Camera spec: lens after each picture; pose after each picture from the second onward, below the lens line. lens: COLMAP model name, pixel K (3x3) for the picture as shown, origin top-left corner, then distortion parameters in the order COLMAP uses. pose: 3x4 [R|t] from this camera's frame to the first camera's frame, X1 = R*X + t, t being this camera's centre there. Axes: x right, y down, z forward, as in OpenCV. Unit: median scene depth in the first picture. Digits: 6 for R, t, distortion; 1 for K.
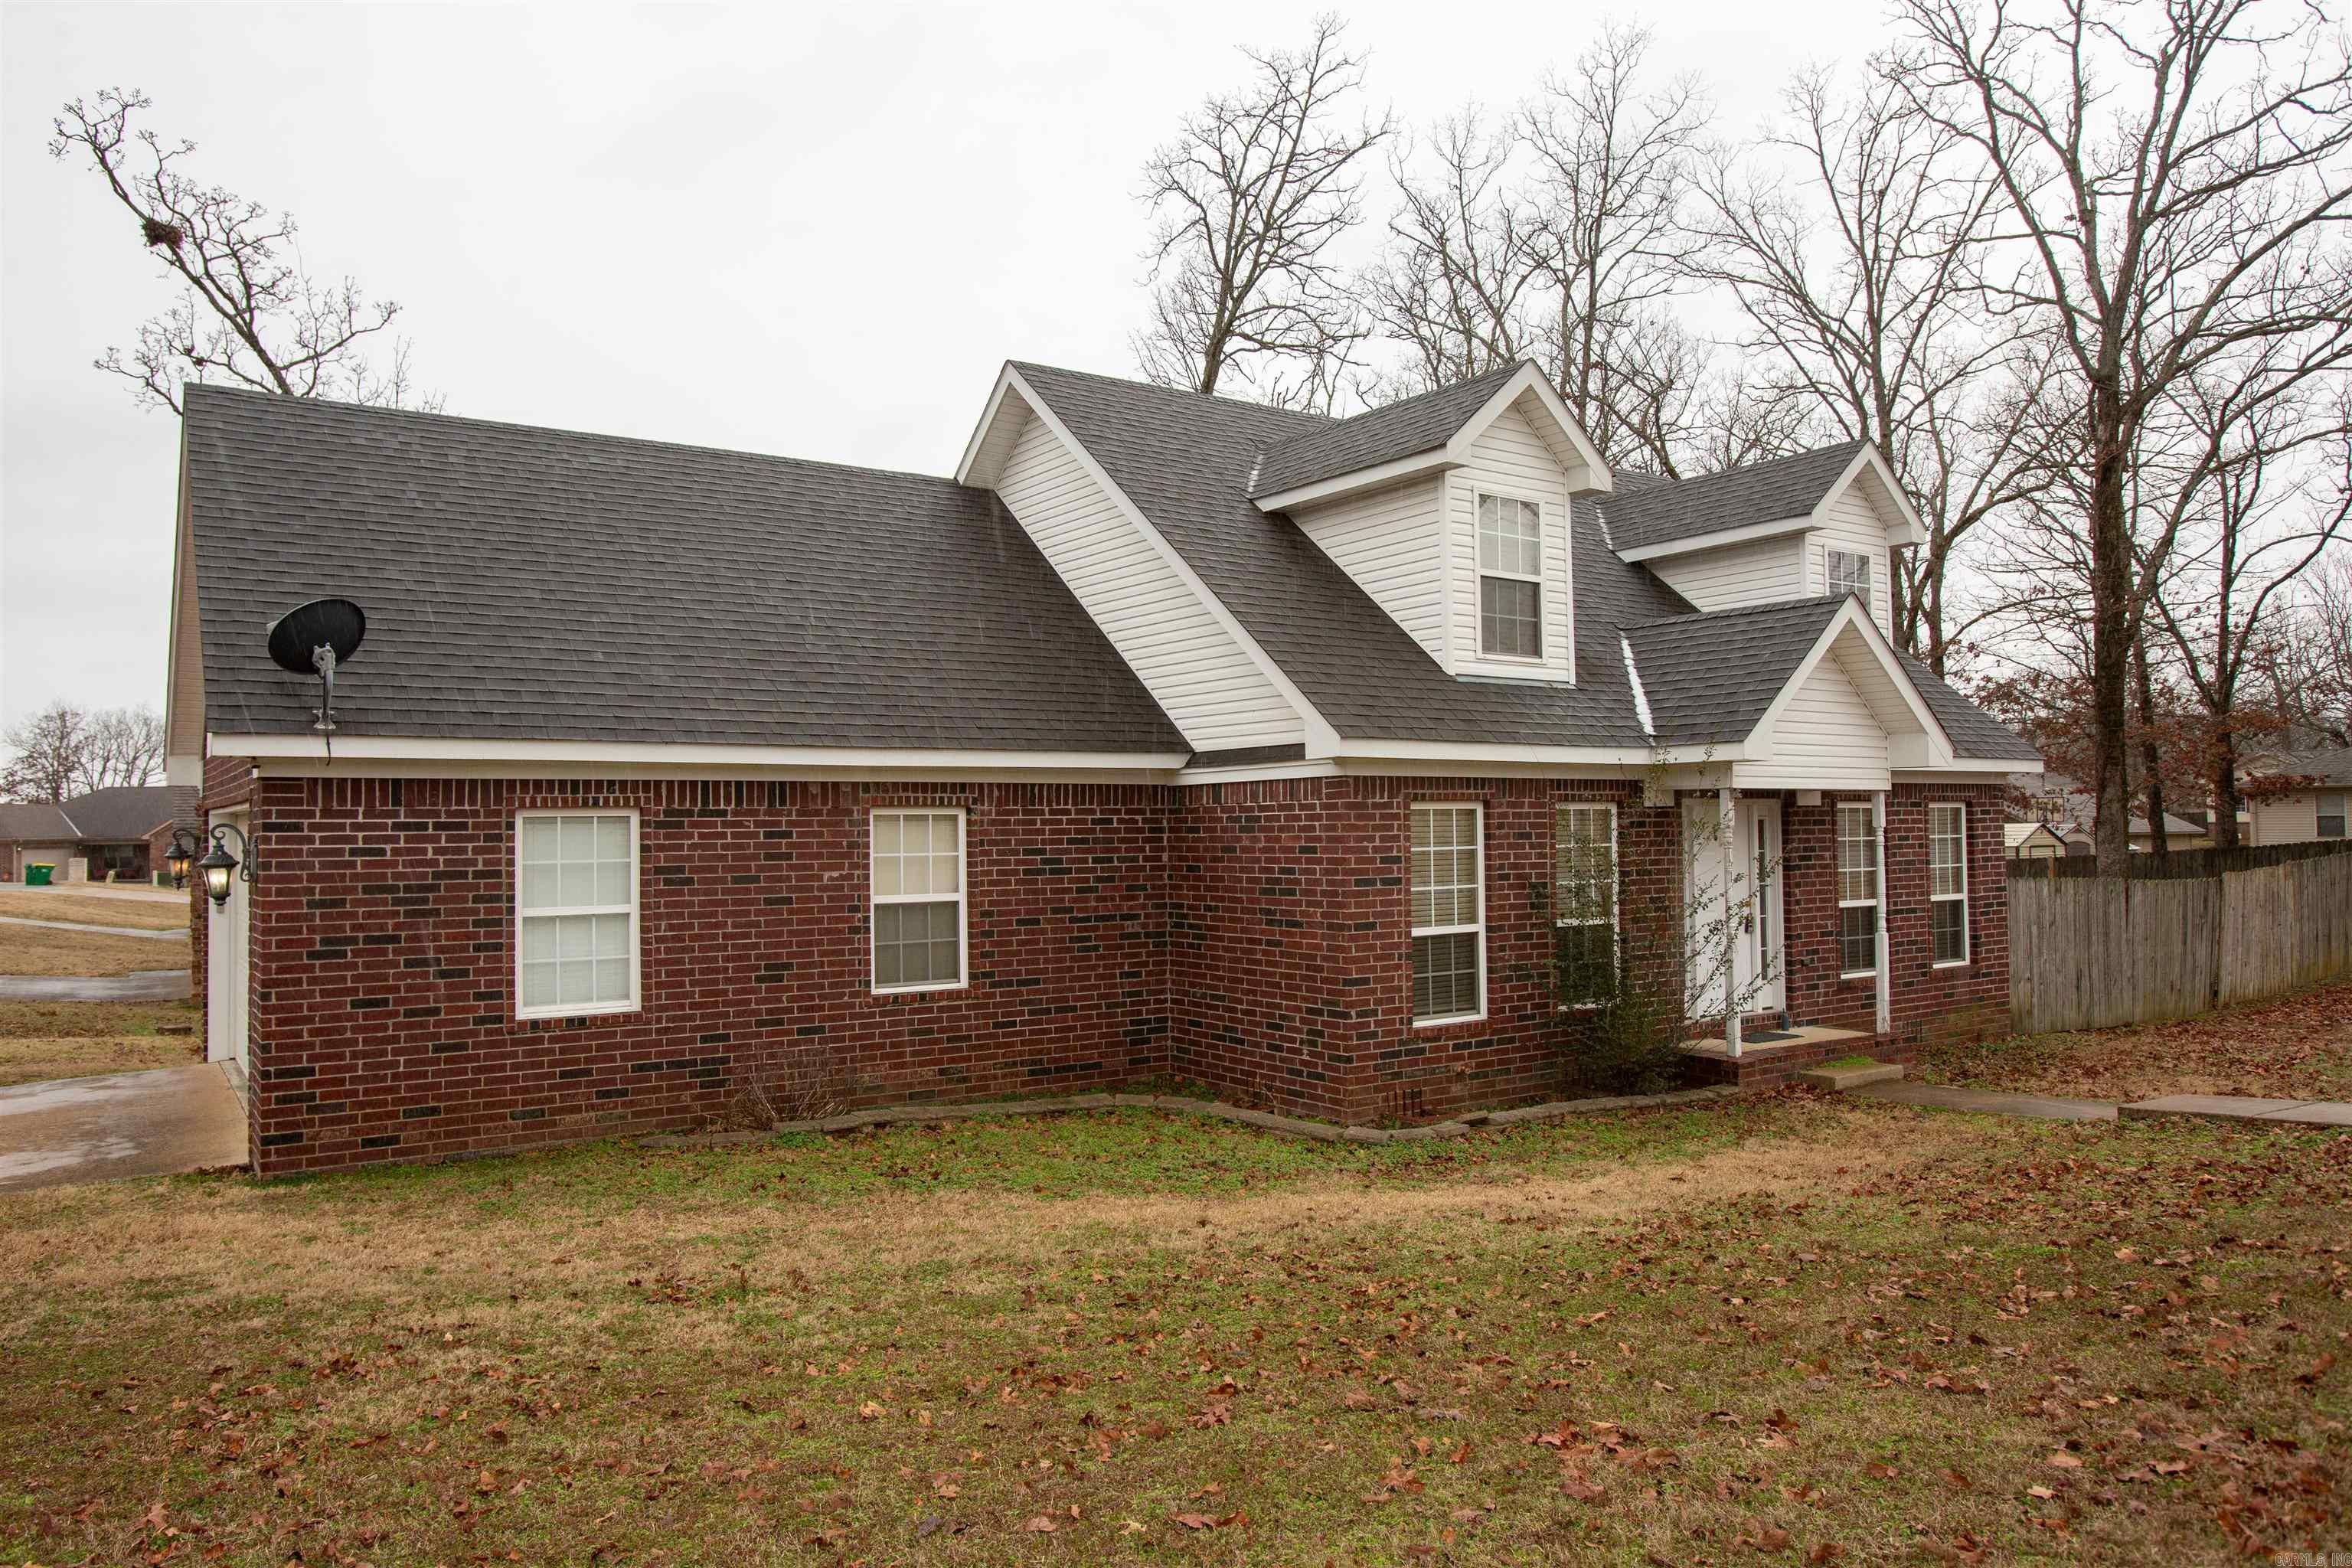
lens RADIAL K [[1654.4, 0, 1176.8], [0, 1654.4, 785.0], [0, 0, 1]] dist [-0.005051, 0.000037]
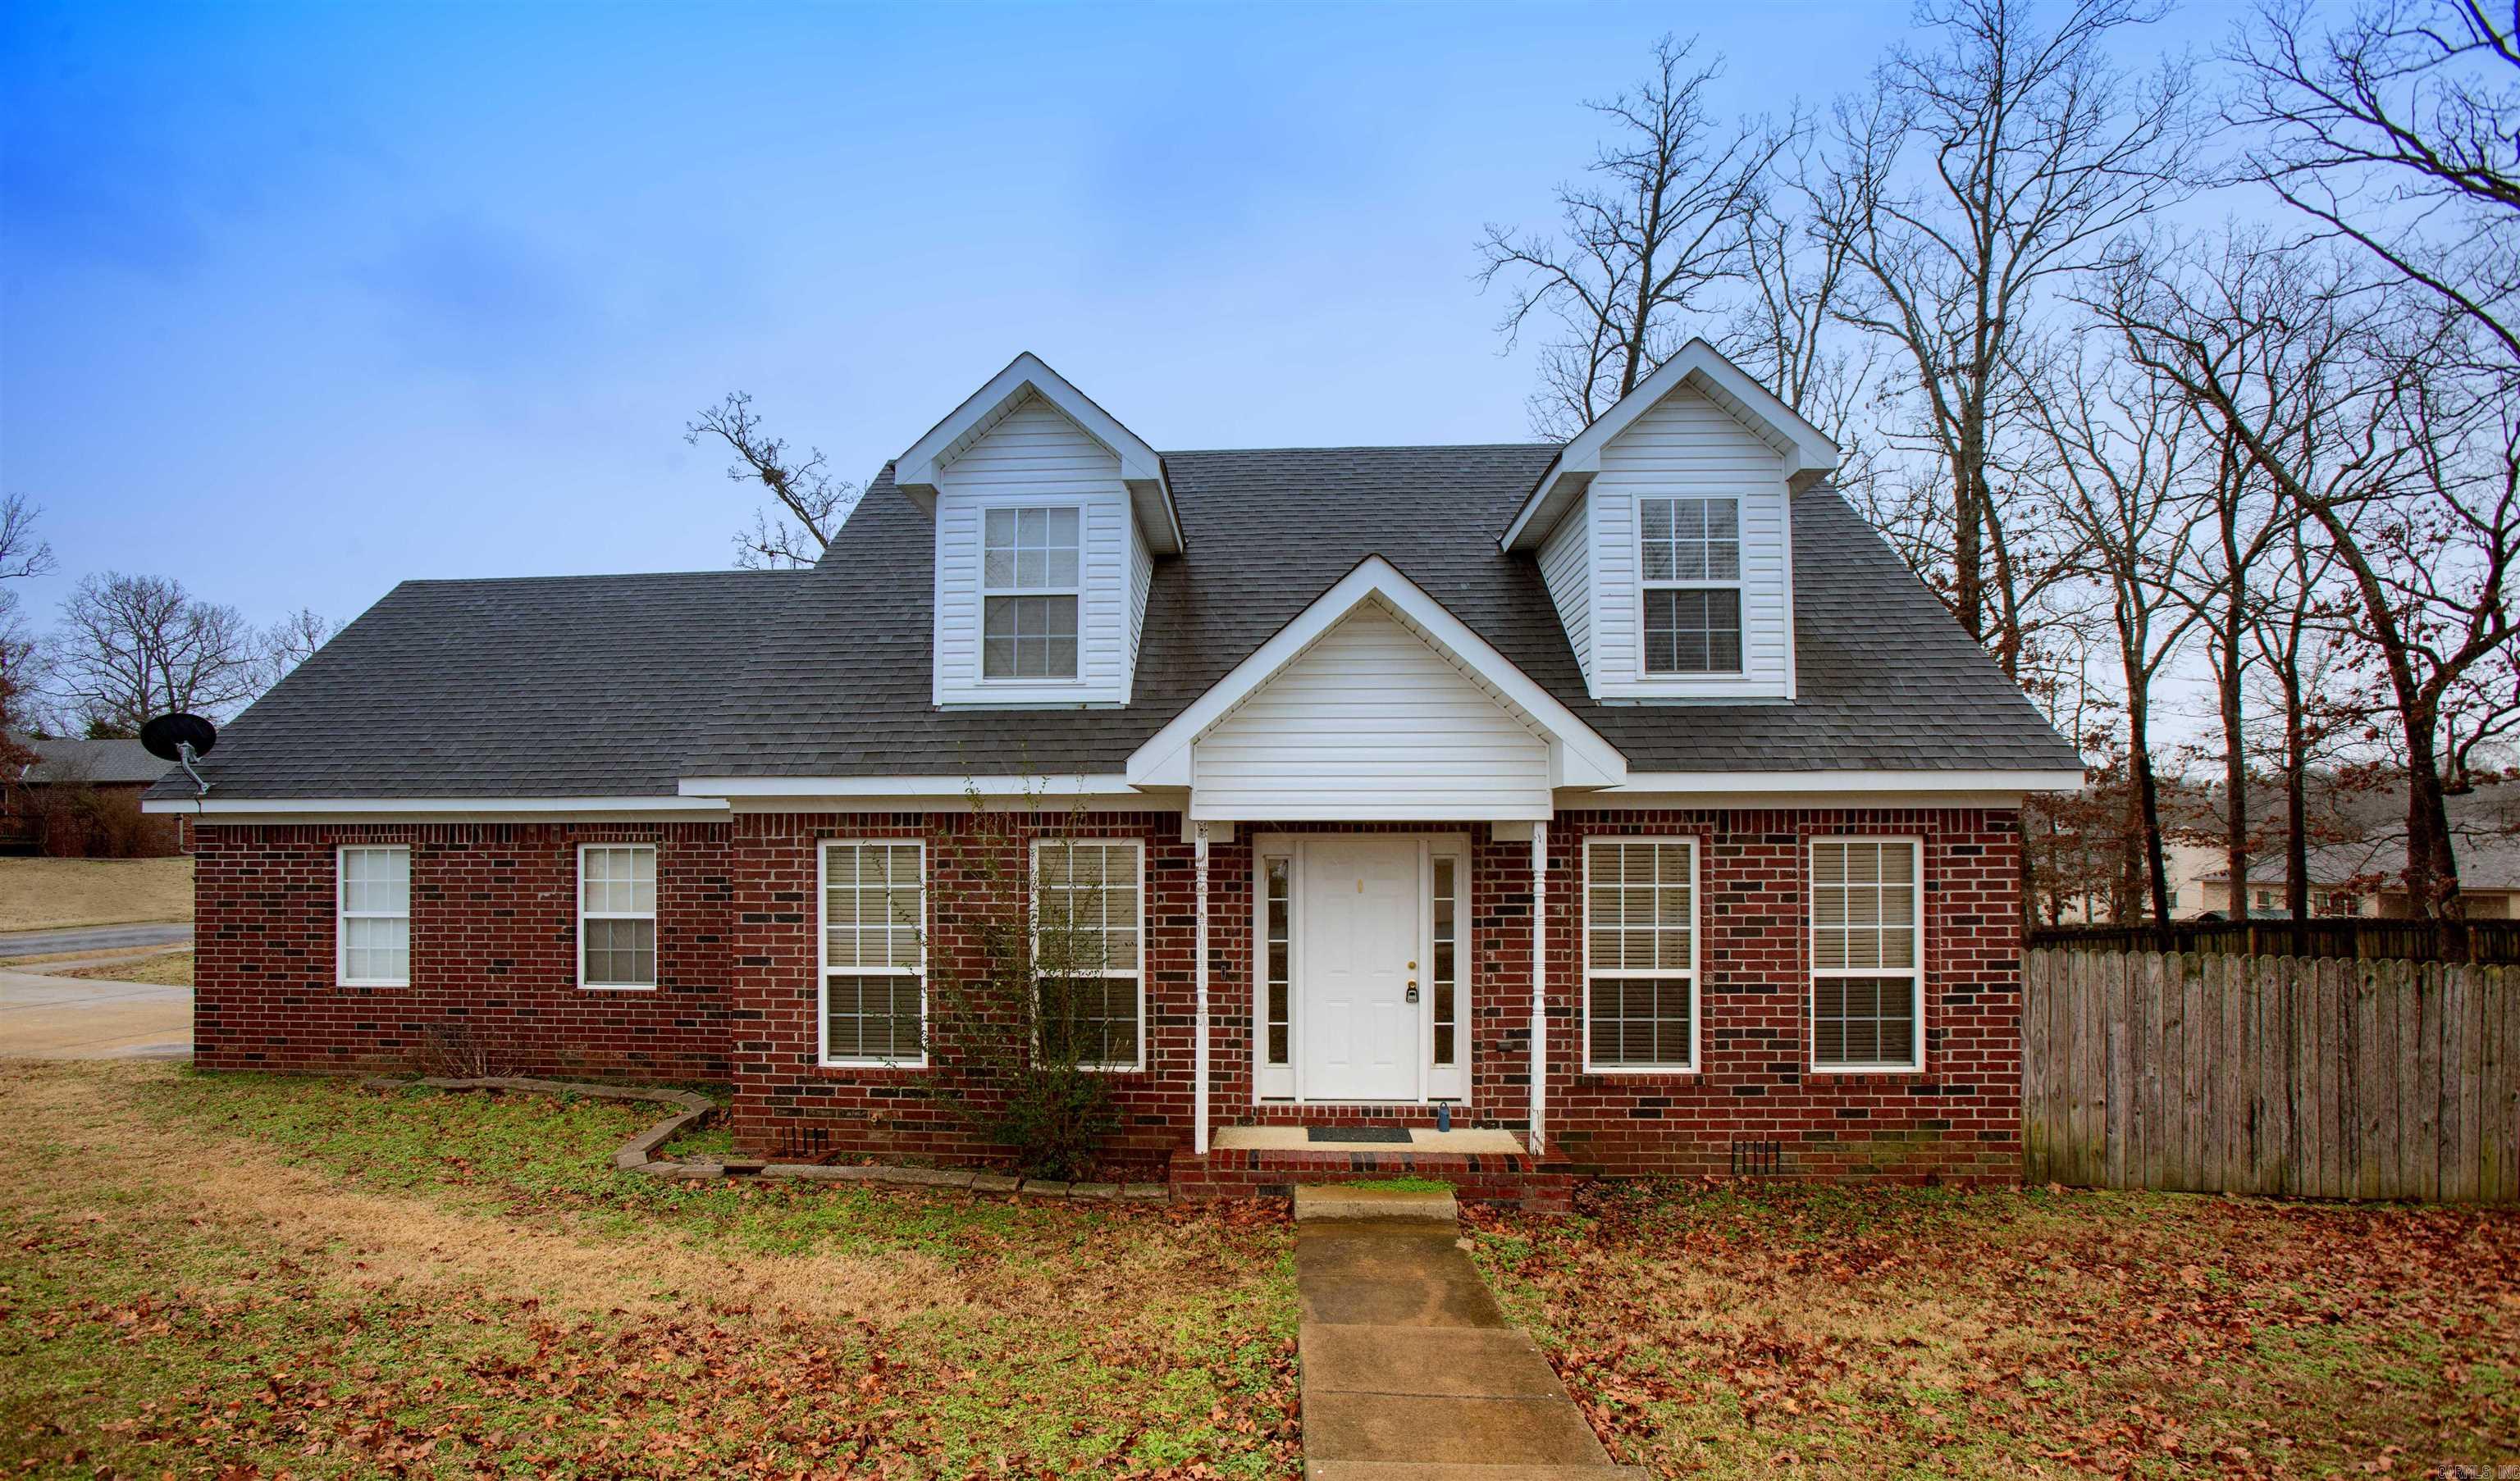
lens RADIAL K [[1220.6, 0, 1274.1], [0, 1220.6, 854.5], [0, 0, 1]] dist [-0.020305, 0.001153]
pose [[0.762688, 0.007201, -0.646727, 0.817143], [0.009465, 0.999707, 0.022294, 0.006497], [0.646698, -0.023125, 0.762396, 0.624362]]
